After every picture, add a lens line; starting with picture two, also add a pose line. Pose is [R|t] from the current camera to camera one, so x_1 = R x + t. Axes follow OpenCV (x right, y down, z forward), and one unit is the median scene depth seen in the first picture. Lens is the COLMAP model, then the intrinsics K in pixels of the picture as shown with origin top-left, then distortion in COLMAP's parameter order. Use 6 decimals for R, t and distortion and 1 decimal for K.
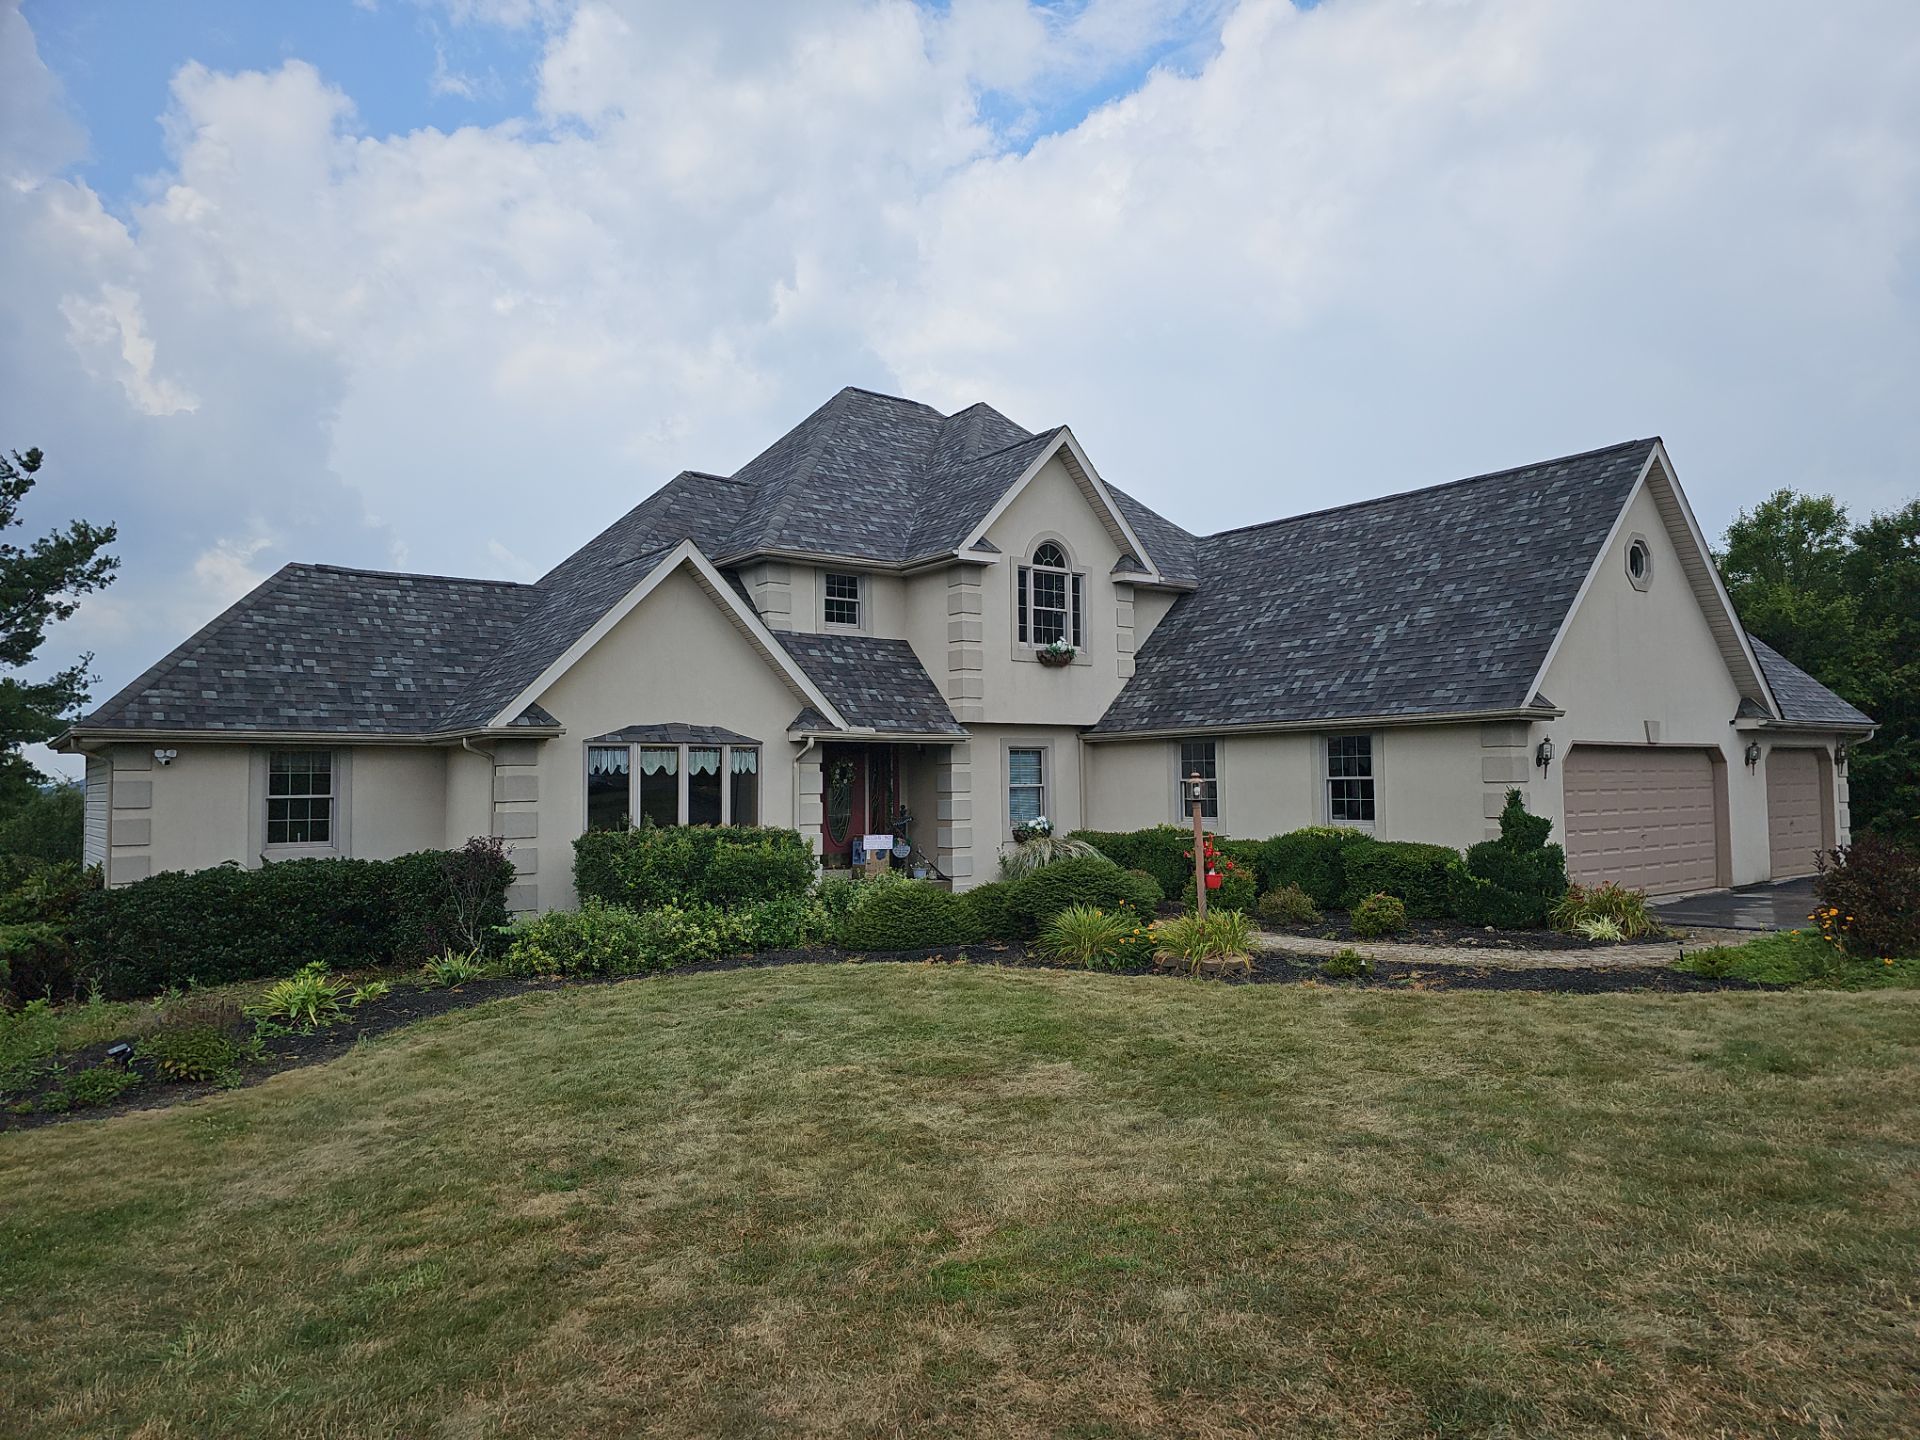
lens RADIAL K [[1280.6, 0, 967.0], [0, 1280.6, 718.3], [0, 0, 1]] dist [0.070927, -0.098938]
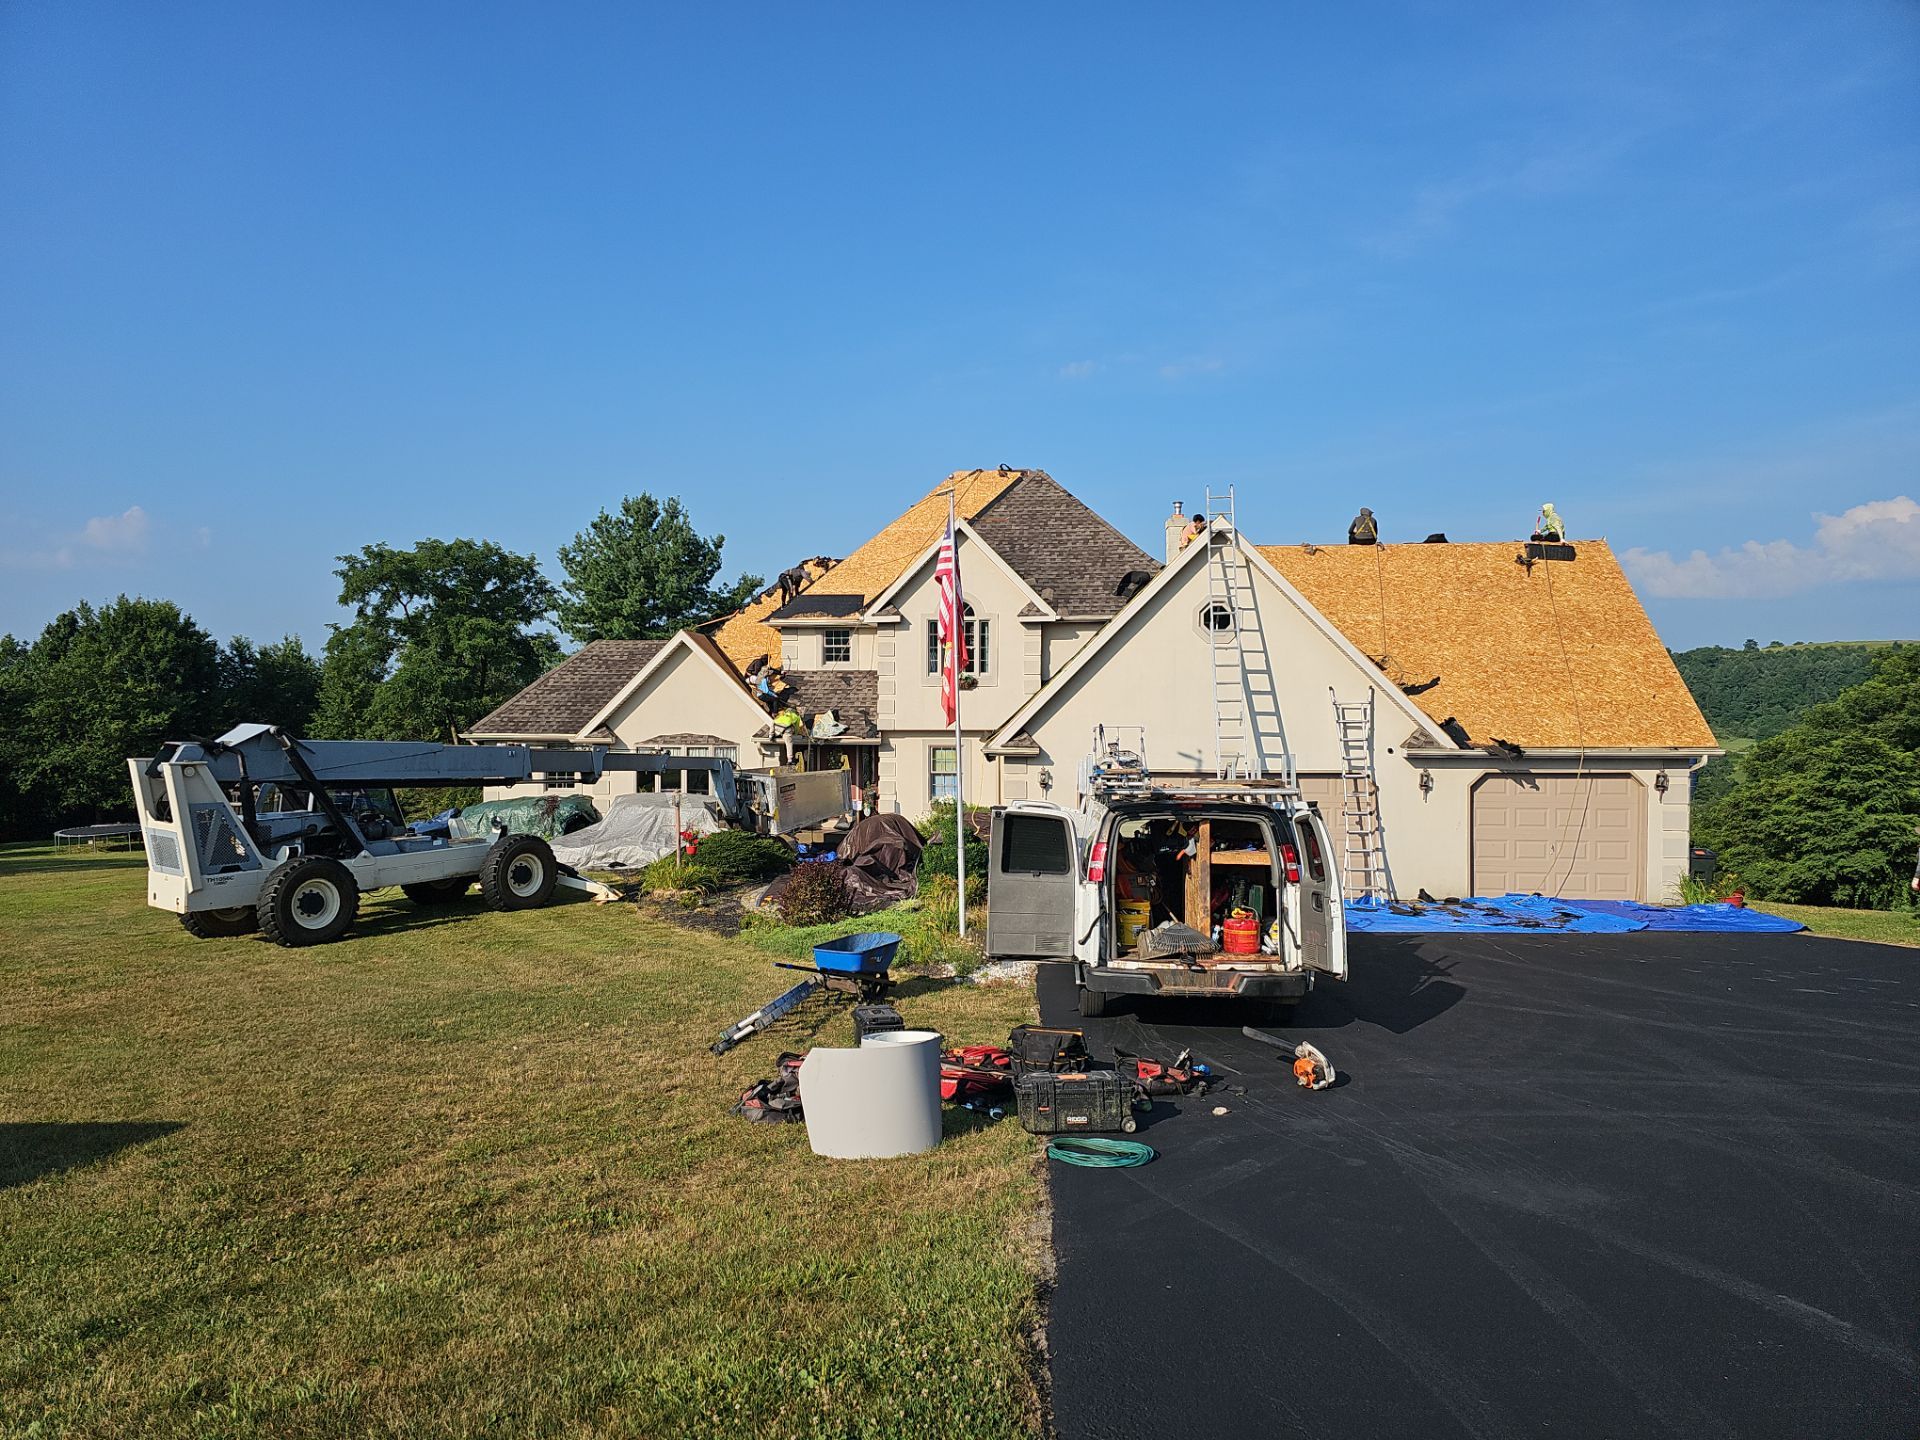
lens RADIAL K [[1280.6, 0, 967.0], [0, 1280.6, 718.3], [0, 0, 1]] dist [0.070927, -0.098938]
pose [[0.749151, 0.025528, -0.661907, 1.065540], [0.023188, 0.997634, 0.064721, -0.105464], [0.661993, -0.063834, 0.746787, -0.045351]]
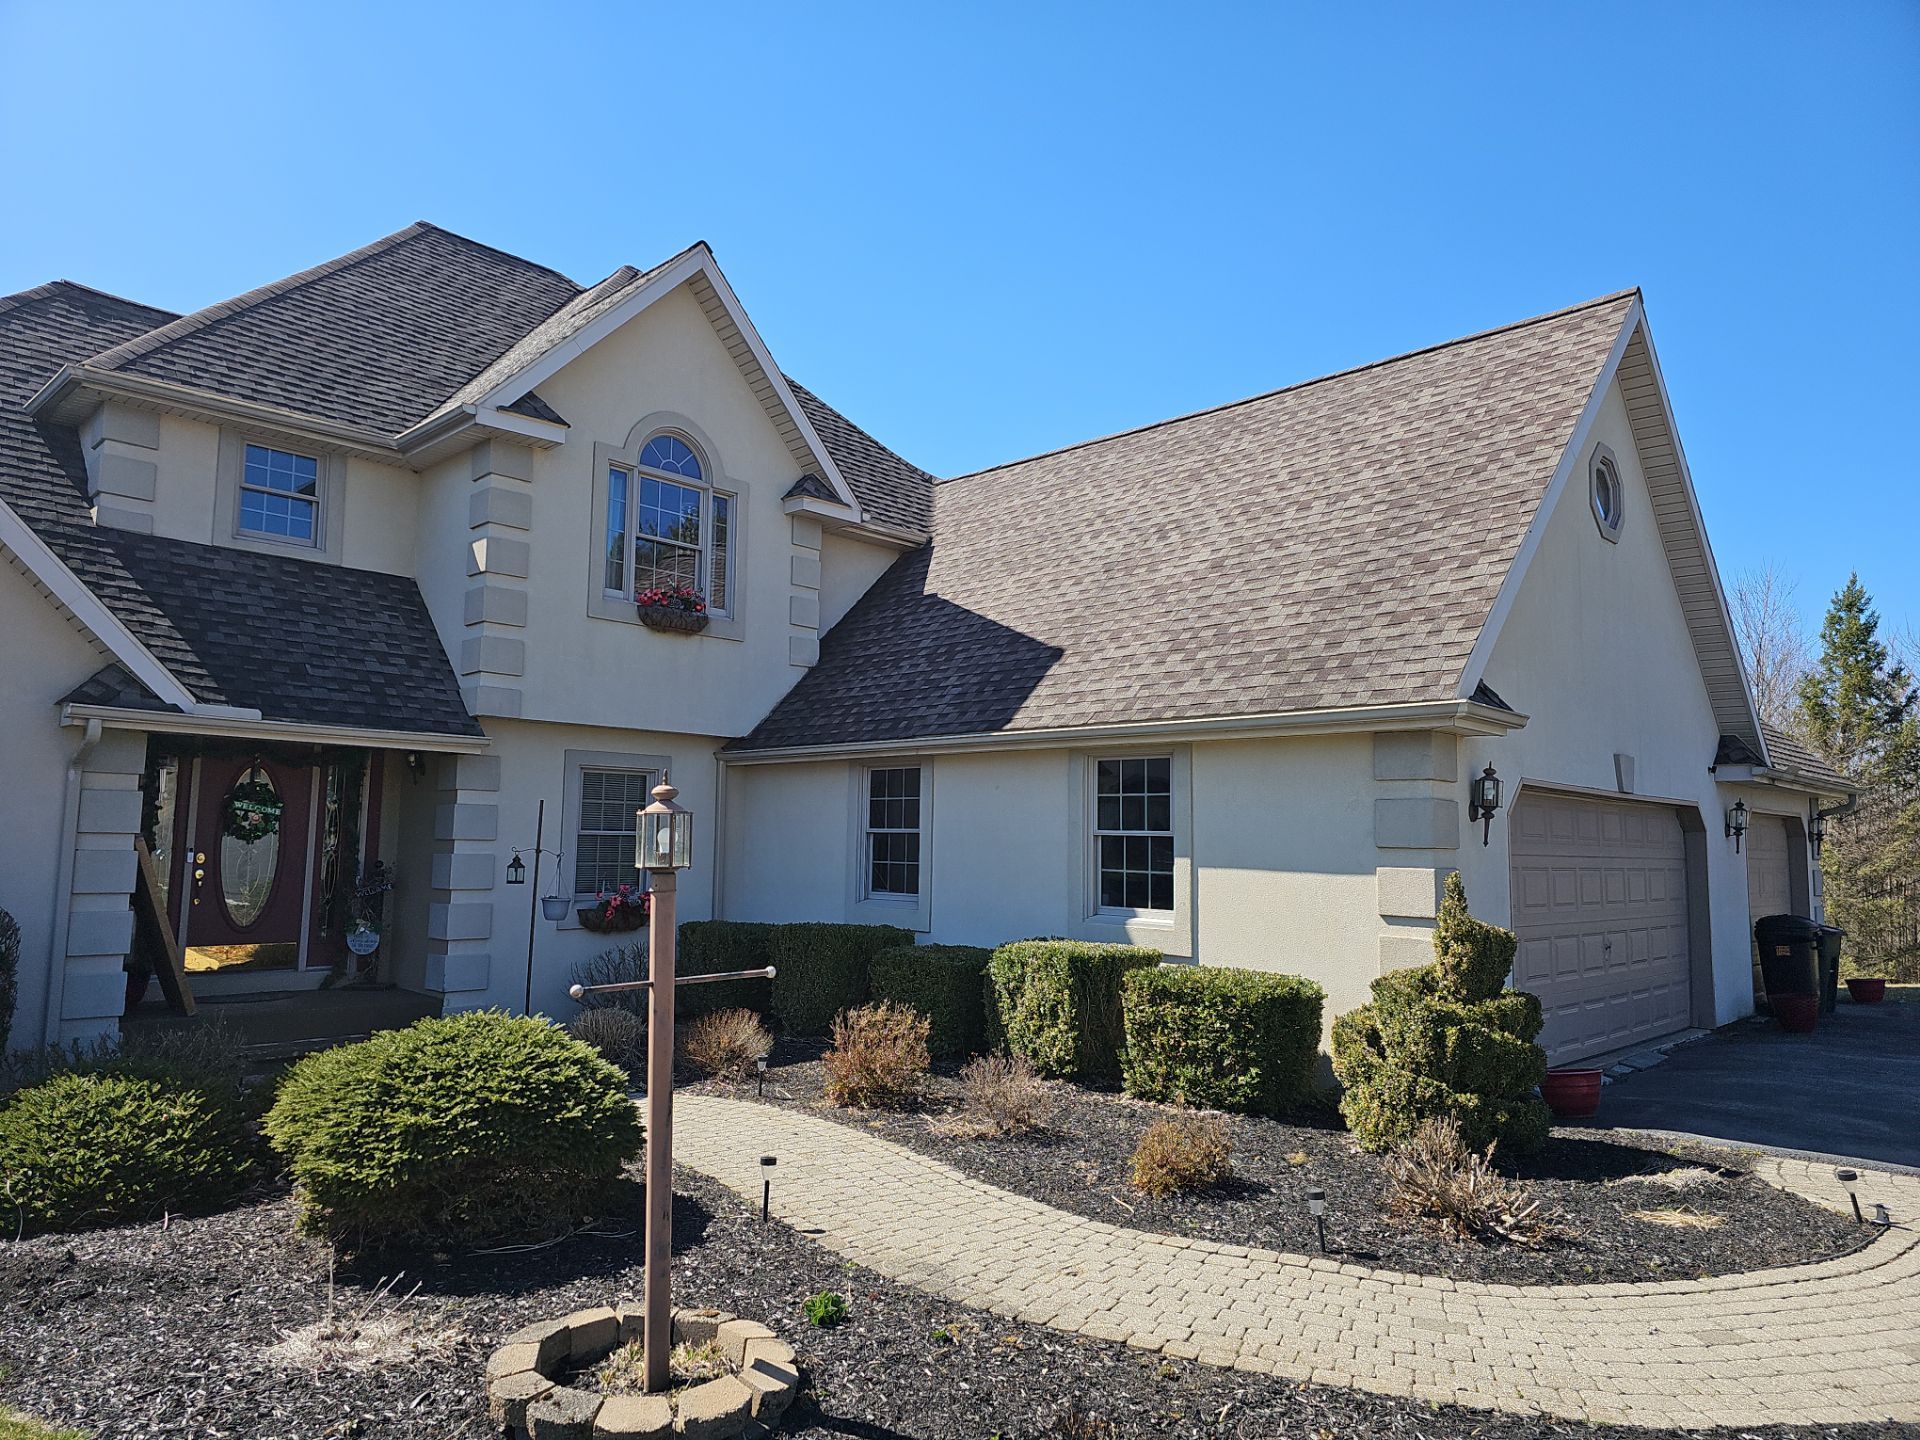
lens RADIAL K [[1233.2, 0, 949.1], [0, 1233.2, 719.2], [0, 0, 1]] dist [0.064843, -0.000417]
pose [[0.990962, 0.044199, 0.126649, 0.133773], [-0.038123, 0.998021, -0.050010, 0.024470], [-0.128608, 0.044730, 0.990686, 0.431179]]
